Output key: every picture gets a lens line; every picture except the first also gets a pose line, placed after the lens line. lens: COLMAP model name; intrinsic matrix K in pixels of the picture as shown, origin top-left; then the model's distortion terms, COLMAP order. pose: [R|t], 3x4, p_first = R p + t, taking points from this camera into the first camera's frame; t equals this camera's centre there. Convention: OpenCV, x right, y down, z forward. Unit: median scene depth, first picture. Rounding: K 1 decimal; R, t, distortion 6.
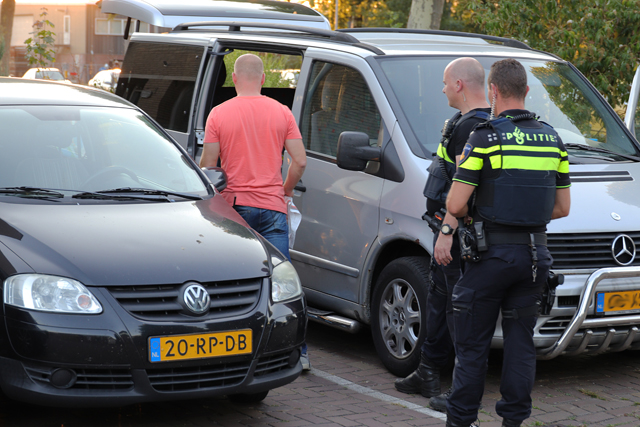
lens RADIAL K [[1659.7, 0, 320.0], [0, 1659.7, 213.5], [0, 0, 1]] dist [0.091152, 0.303587]
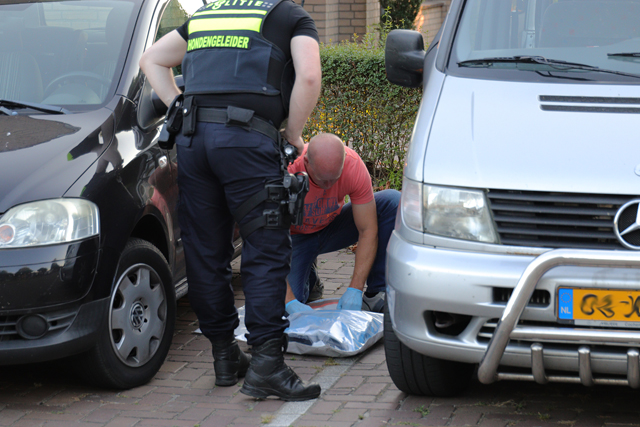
lens RADIAL K [[2262.4, 0, 320.0], [0, 2262.4, 213.5], [0, 0, 1]] dist [0.121712, -0.000551]
pose [[0.699061, 0.065120, -0.712091, 0.707488], [-0.049061, 0.997866, 0.043090, -0.012743], [0.713377, 0.004813, 0.700764, 0.333159]]
